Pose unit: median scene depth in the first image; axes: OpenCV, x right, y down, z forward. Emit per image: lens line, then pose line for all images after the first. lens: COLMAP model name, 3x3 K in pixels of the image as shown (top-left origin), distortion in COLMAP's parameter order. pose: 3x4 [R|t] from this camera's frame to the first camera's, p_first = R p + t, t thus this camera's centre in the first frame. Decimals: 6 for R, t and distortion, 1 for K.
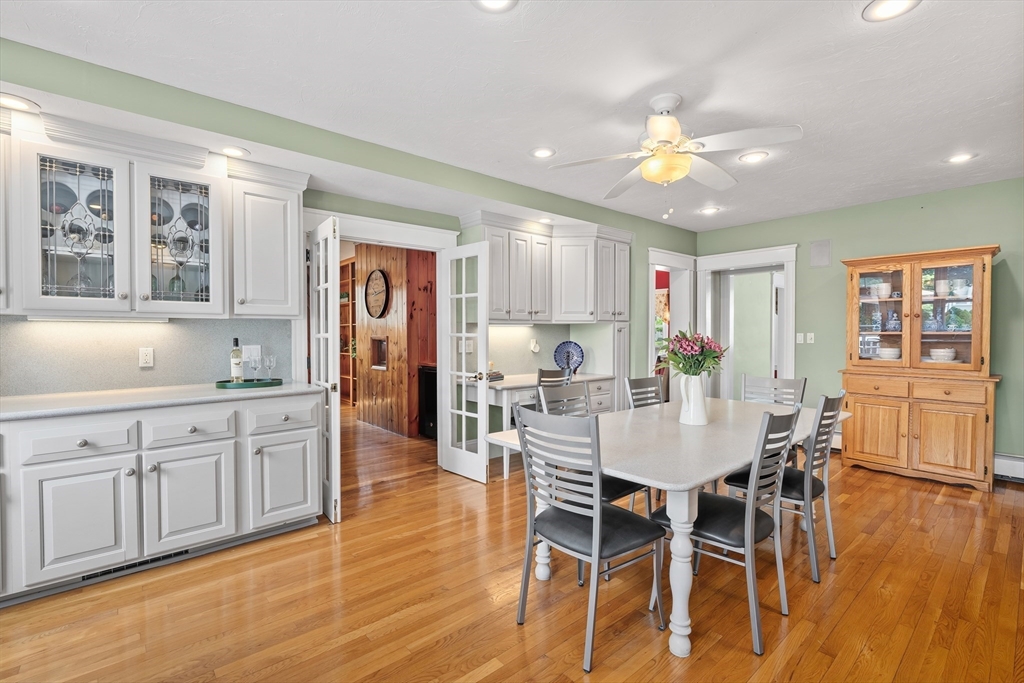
lens RADIAL K [[465.5, 0, 512.0], [0, 465.5, 341.5], [0, 0, 1]] dist [-0.000731, 0.000664]
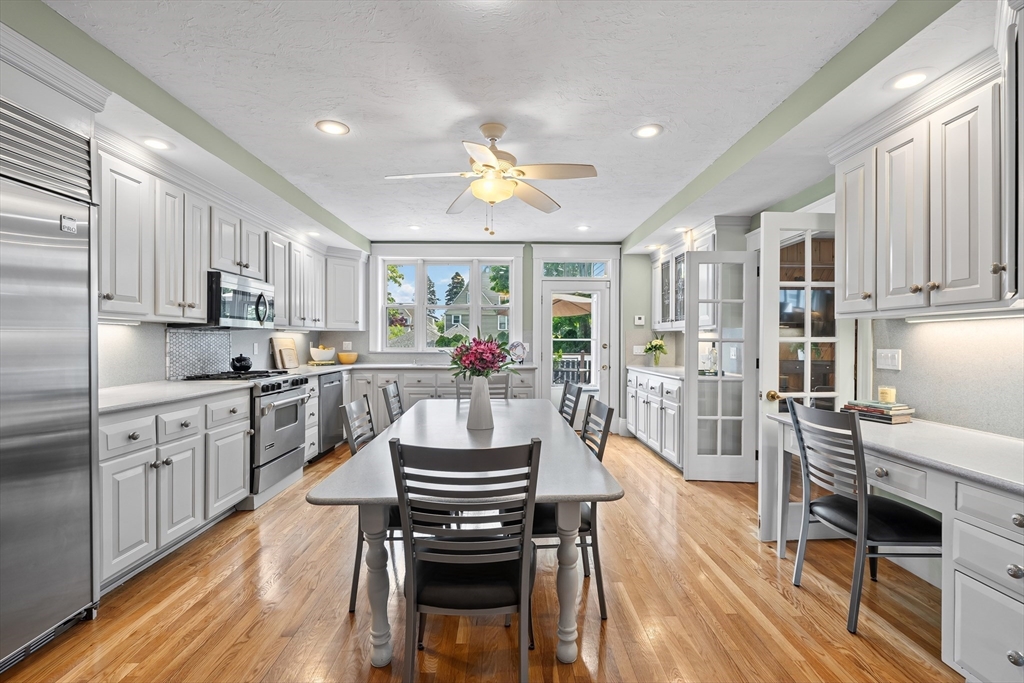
lens RADIAL K [[468.9, 0, 512.0], [0, 468.9, 341.5], [0, 0, 1]] dist [-0.001861, 0.000040]
pose [[-0.660559, -0.002132, -0.750772, 0.640795], [-0.017673, 0.999763, 0.012711, -0.010325], [0.750567, 0.021664, -0.660440, 0.990101]]
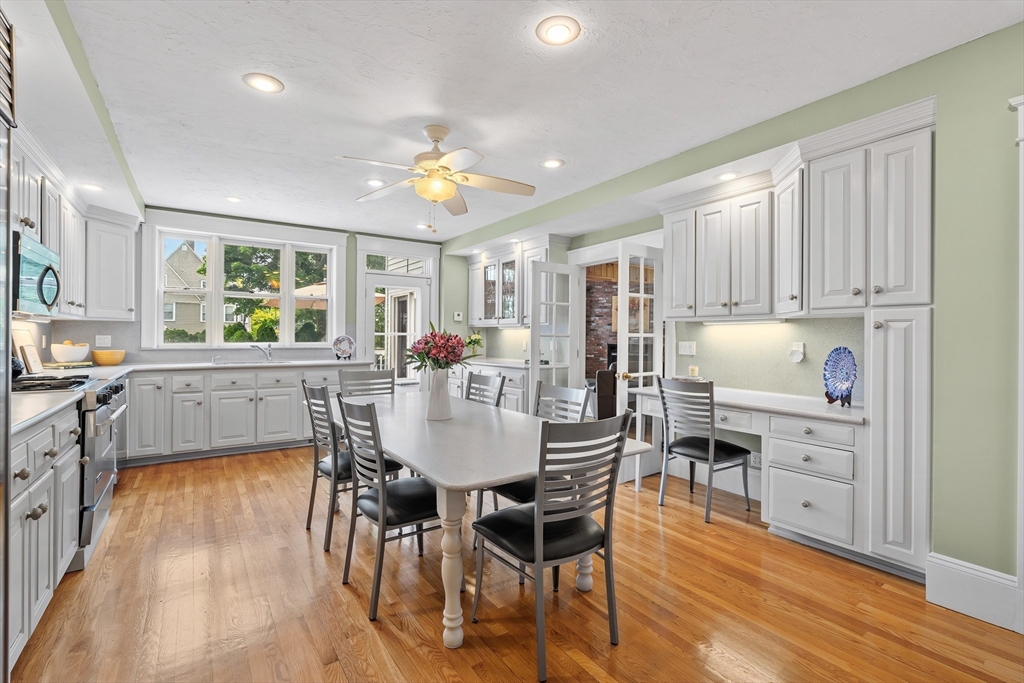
lens RADIAL K [[475.2, 0, 512.1], [0, 475.2, 336.5], [0, 0, 1]] dist [-0.003779, 0.000271]
pose [[-0.128409, -0.002956, -0.991717, 0.823061], [-0.024816, 0.999692, 0.000234, -0.003763], [0.991411, 0.024641, -0.128443, 0.750237]]
